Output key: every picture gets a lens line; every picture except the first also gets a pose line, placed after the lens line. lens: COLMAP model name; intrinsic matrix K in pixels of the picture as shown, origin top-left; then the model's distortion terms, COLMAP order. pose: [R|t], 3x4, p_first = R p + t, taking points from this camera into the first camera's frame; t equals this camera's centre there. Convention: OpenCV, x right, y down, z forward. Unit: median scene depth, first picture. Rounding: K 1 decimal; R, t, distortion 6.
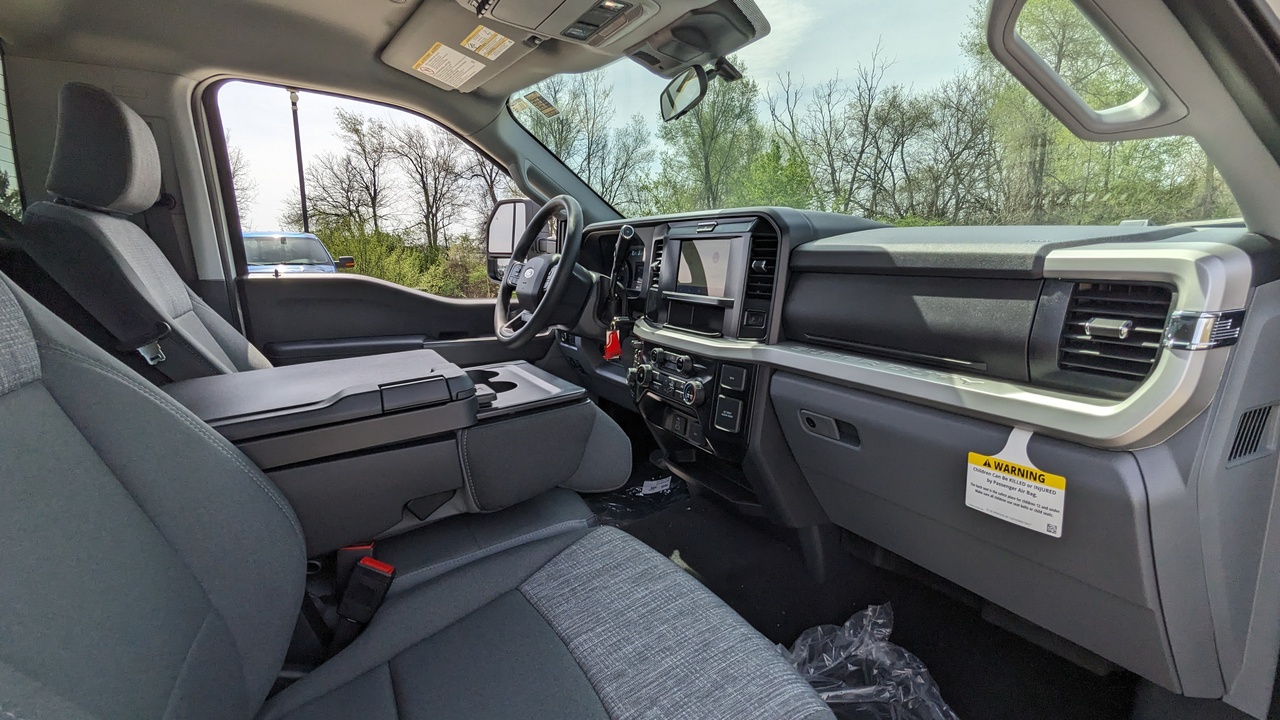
lens RADIAL K [[567.5, 0, 642.8], [0, 567.5, 360.2], [0, 0, 1]] dist [-0.009174, 0.000190]
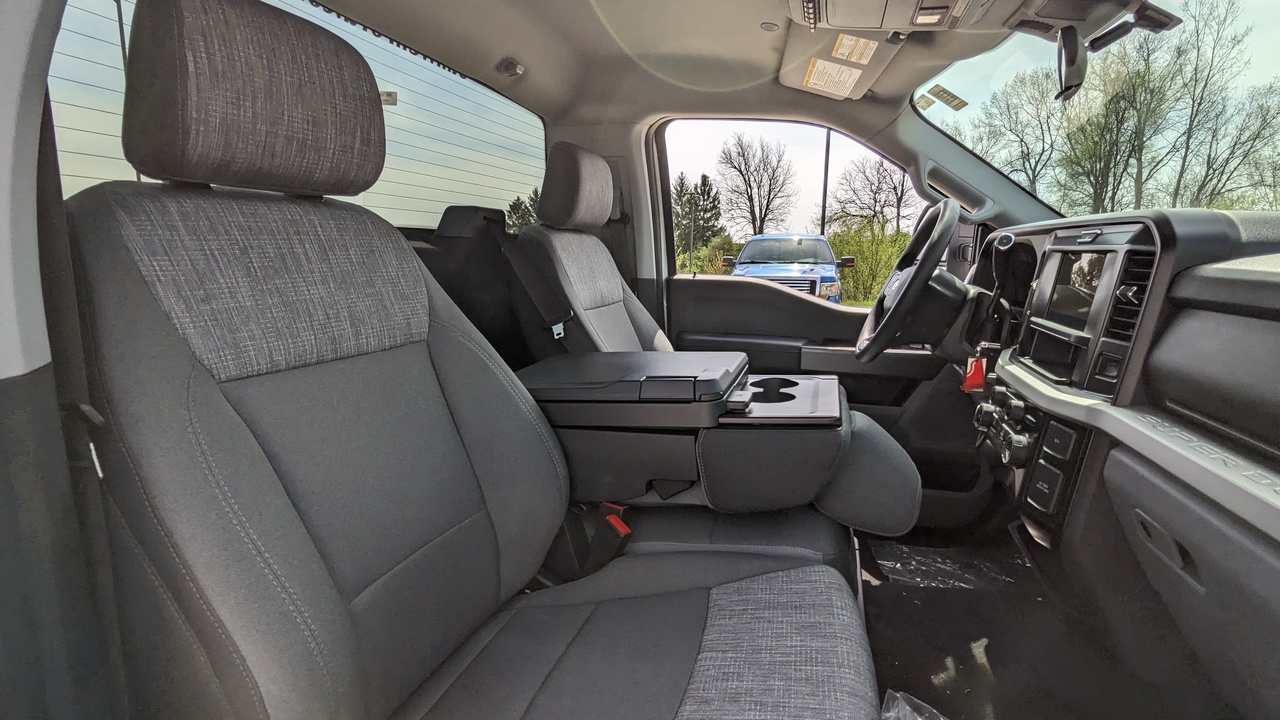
lens RADIAL K [[567.5, 0, 642.8], [0, 567.5, 360.2], [0, 0, 1]] dist [-0.009174, 0.000190]
pose [[0.738917, 0.133350, -0.660470, 0.238896], [-0.137457, 0.989440, 0.045987, -0.033791], [0.659627, 0.056806, 0.749443, 0.081297]]
